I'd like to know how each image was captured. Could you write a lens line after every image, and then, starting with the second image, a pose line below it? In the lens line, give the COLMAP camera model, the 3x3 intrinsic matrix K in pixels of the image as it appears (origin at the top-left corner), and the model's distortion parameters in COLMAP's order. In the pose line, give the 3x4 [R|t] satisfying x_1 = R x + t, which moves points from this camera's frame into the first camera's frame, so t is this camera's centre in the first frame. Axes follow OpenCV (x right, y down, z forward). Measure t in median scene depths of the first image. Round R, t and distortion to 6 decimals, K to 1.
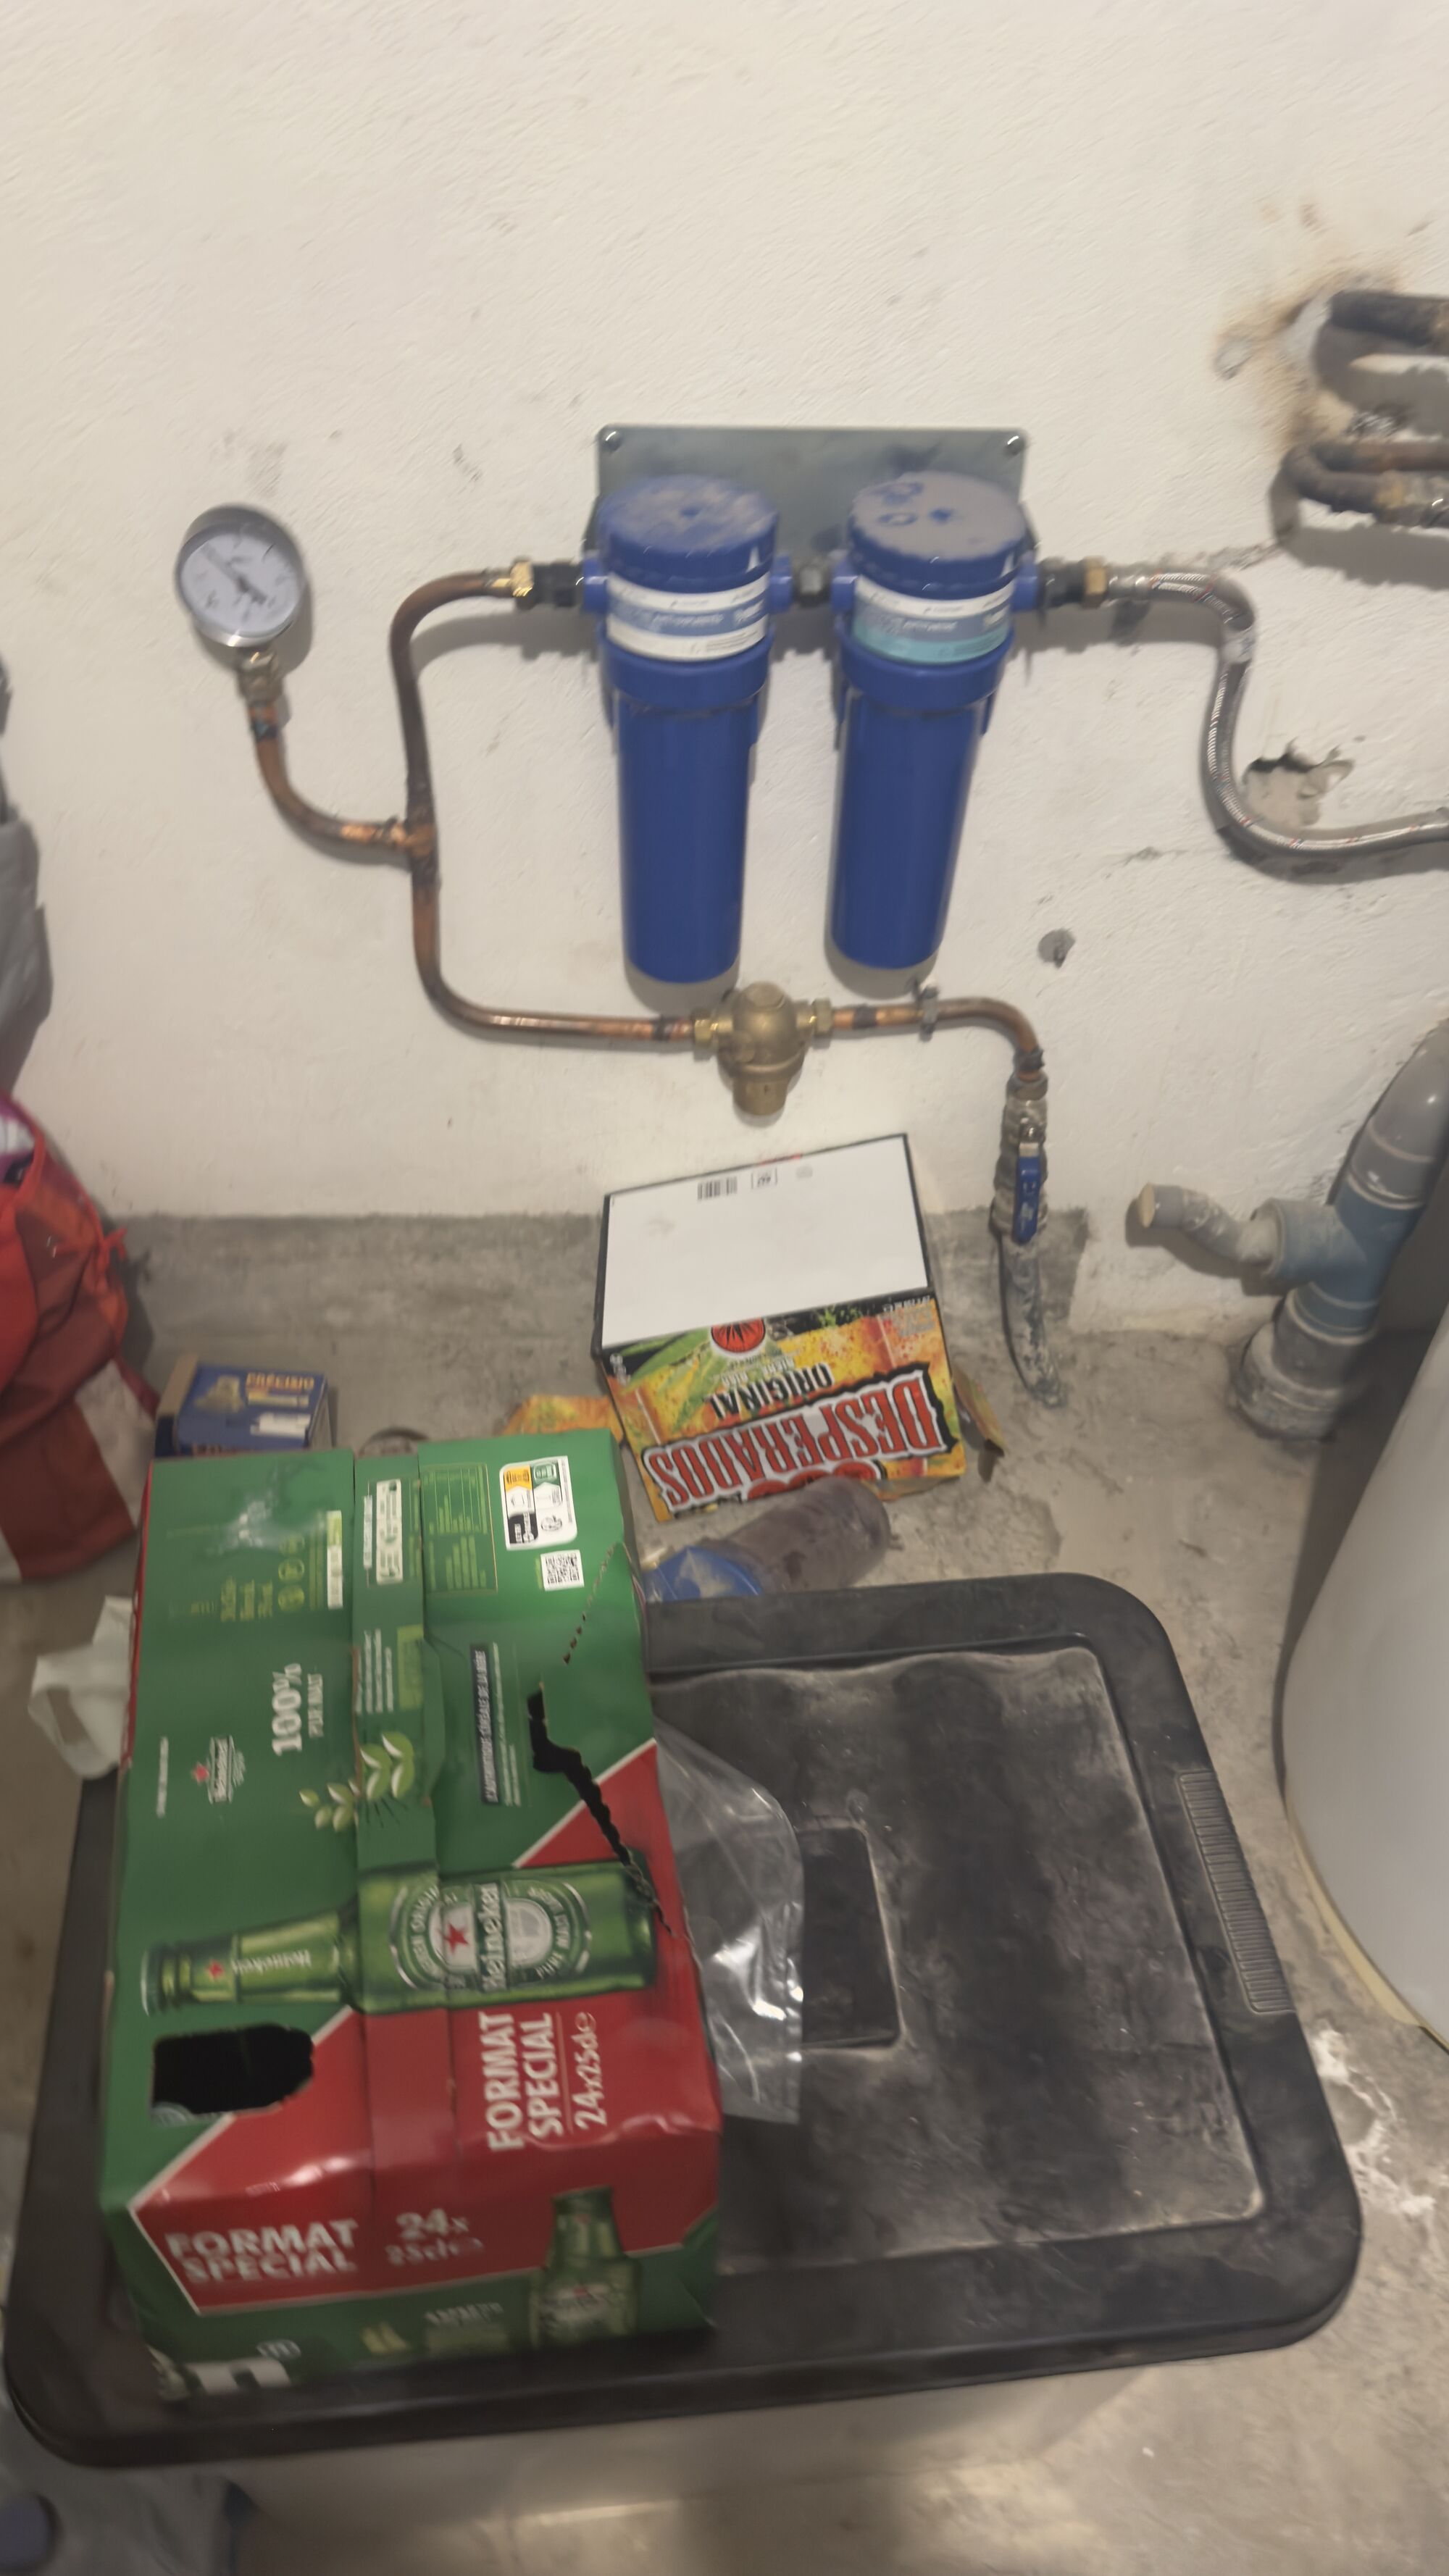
lens RADIAL K [[1832.0, 0, 704.8], [0, 1832.0, 1287.6], [0, 0, 1]] dist [0.039914, -0.055979]
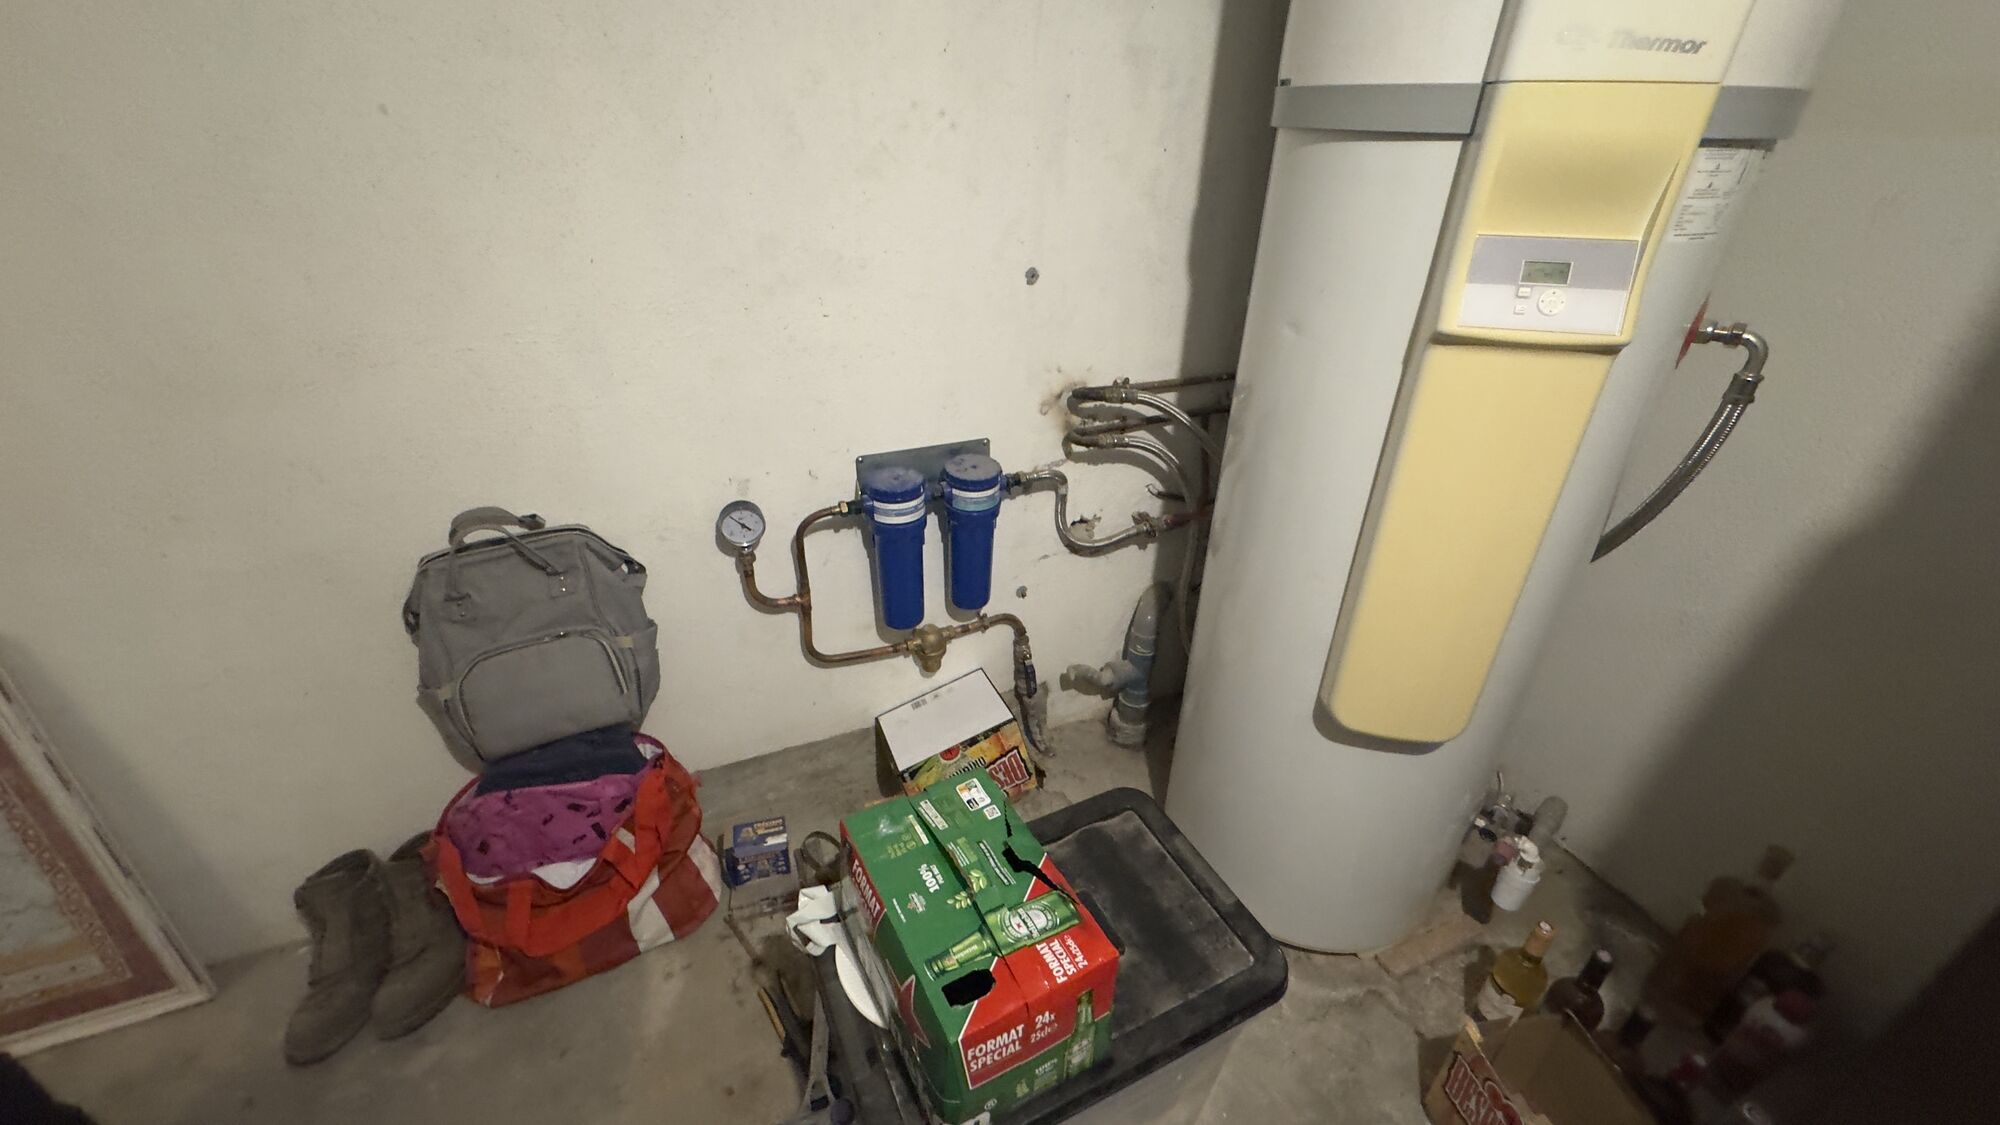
lens RADIAL K [[784.0, 0, 1000.6], [0, 784.0, 545.7], [0, 0, 1]] dist [0.003456, -0.000475]
pose [[0.940760, -0.180406, 0.287097, -0.220126], [0.250064, 0.940972, -0.228122, 0.024157], [-0.228996, 0.286400, 0.930342, -0.204606]]
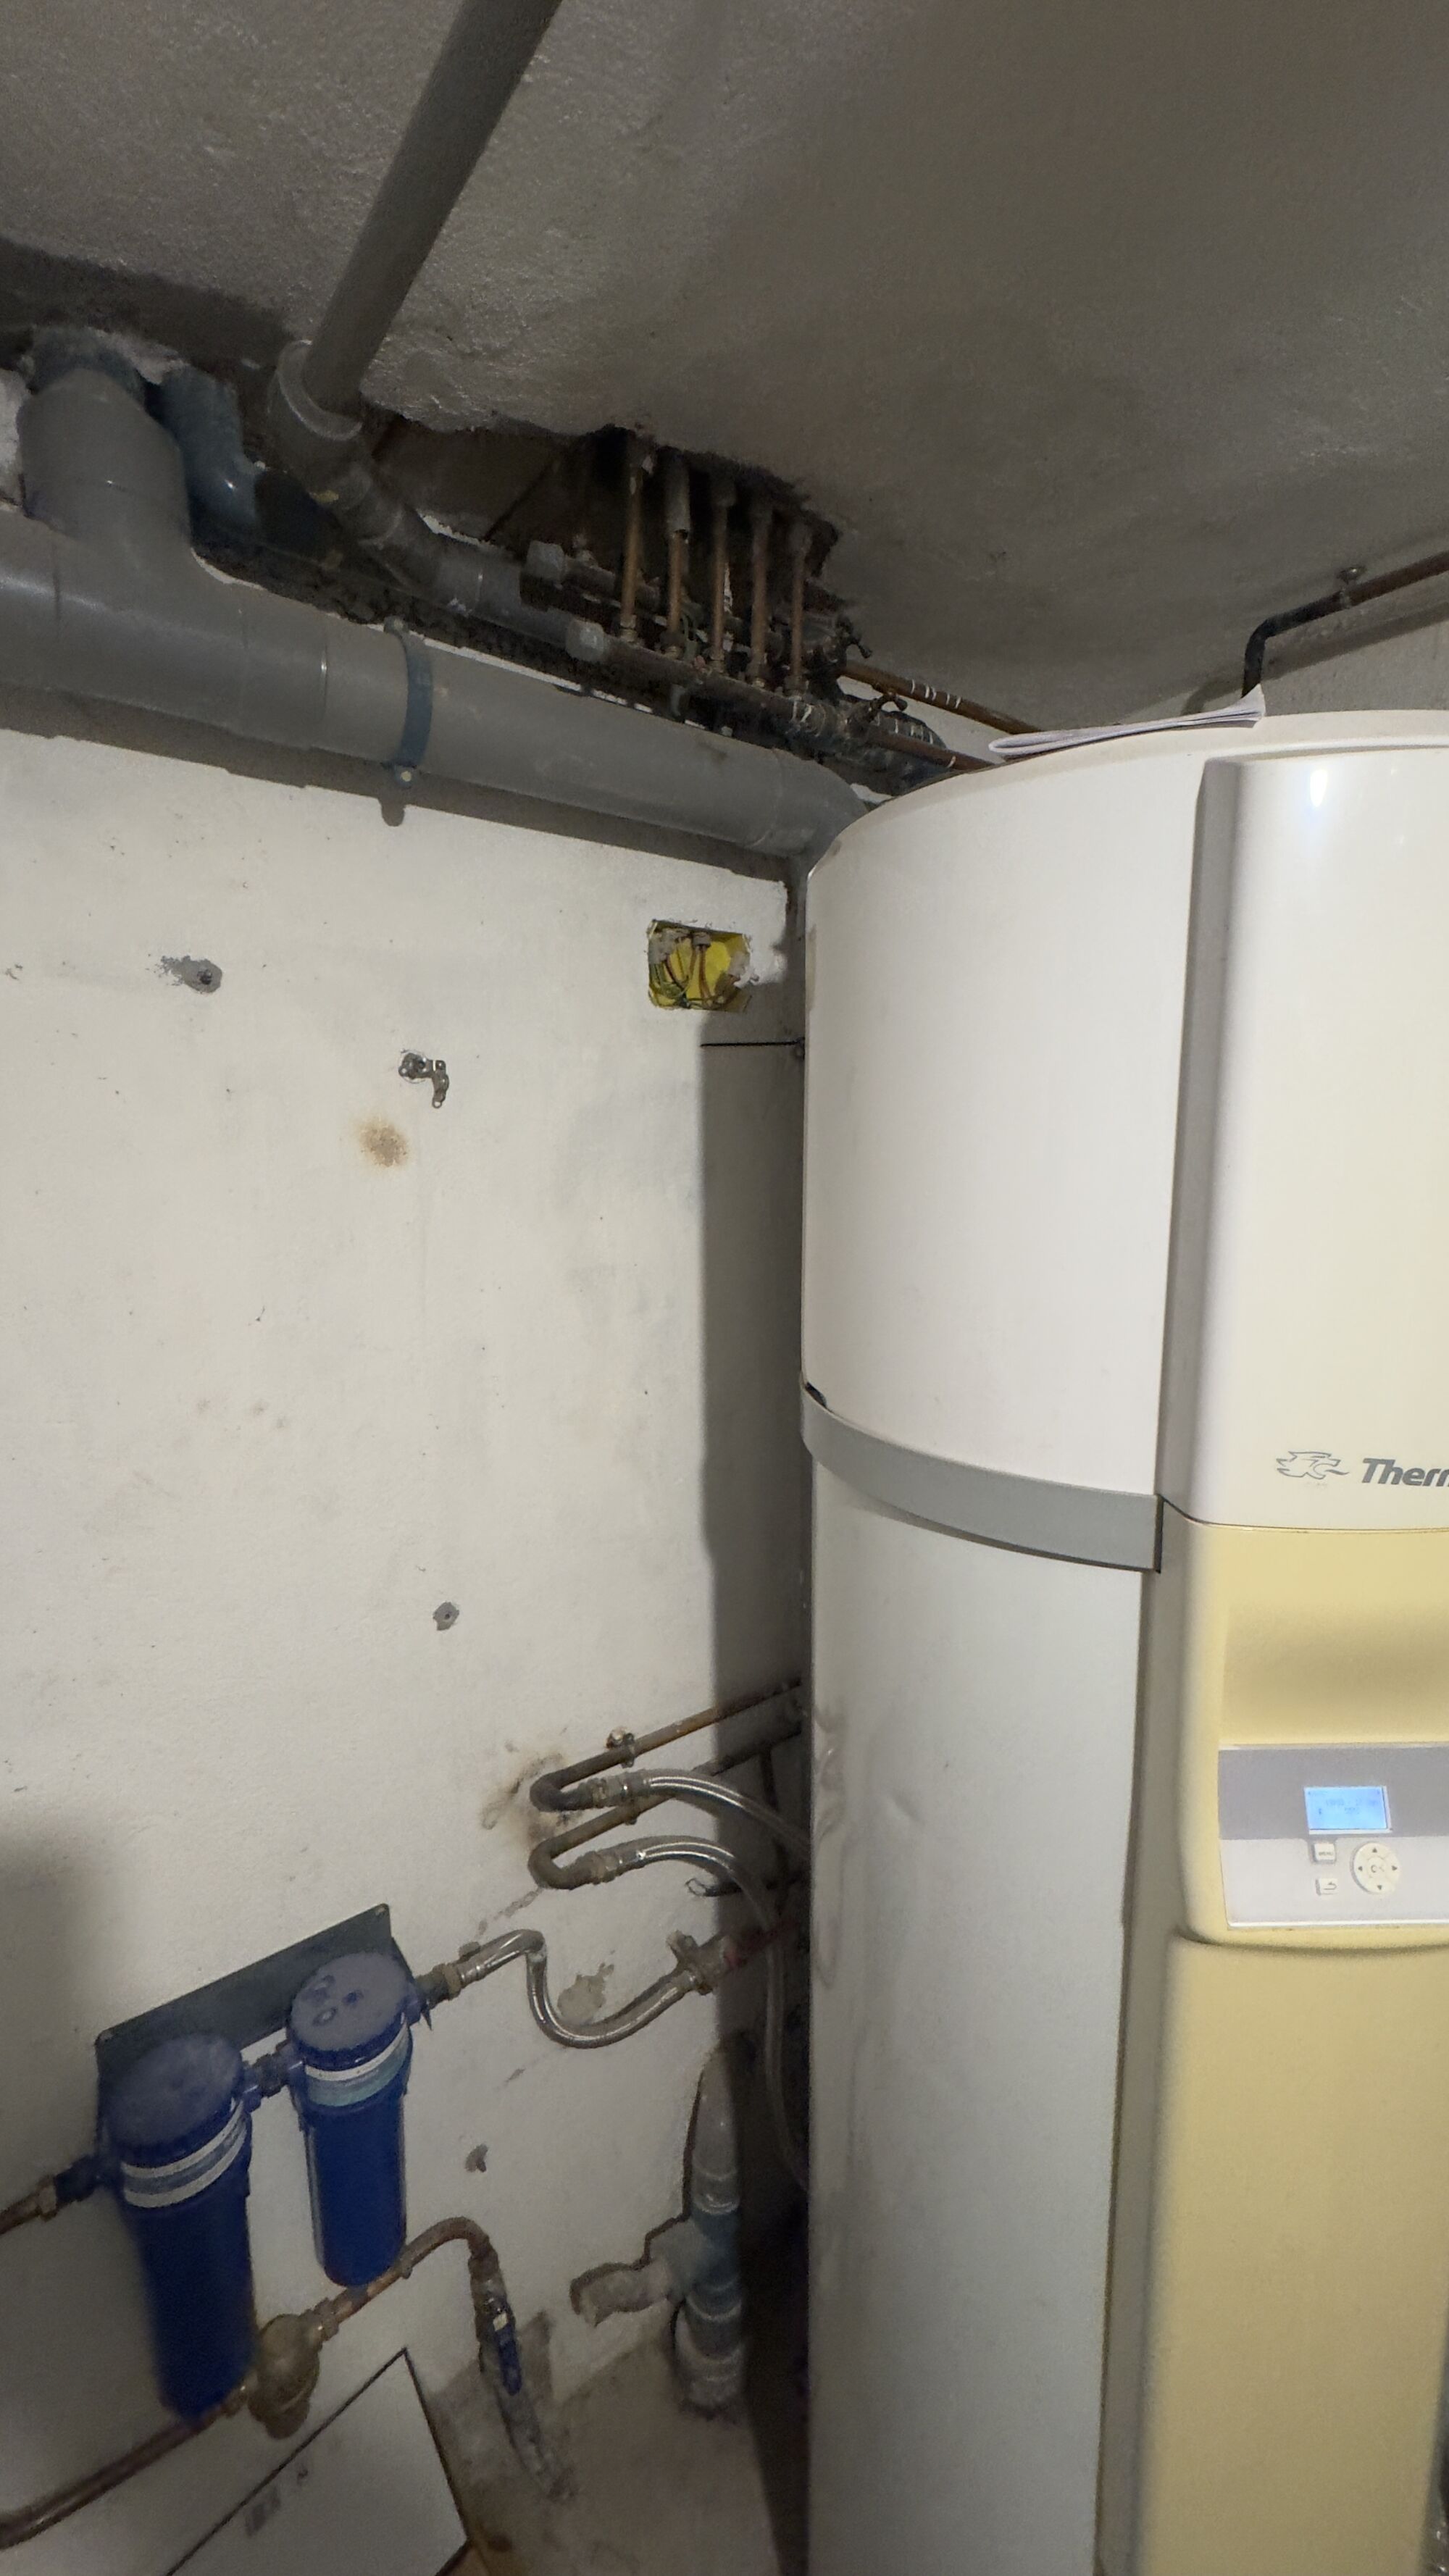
lens RADIAL K [[1009.9, 0, 719.1], [0, 1009.9, 1287.0], [0, 0, 1]] dist [0.003456, -0.000475]
pose [[0.832478, -0.124434, 0.539904, -0.005895], [0.417532, 0.781447, -0.463689, -0.331786], [-0.364208, 0.611438, 0.702493, -0.121632]]
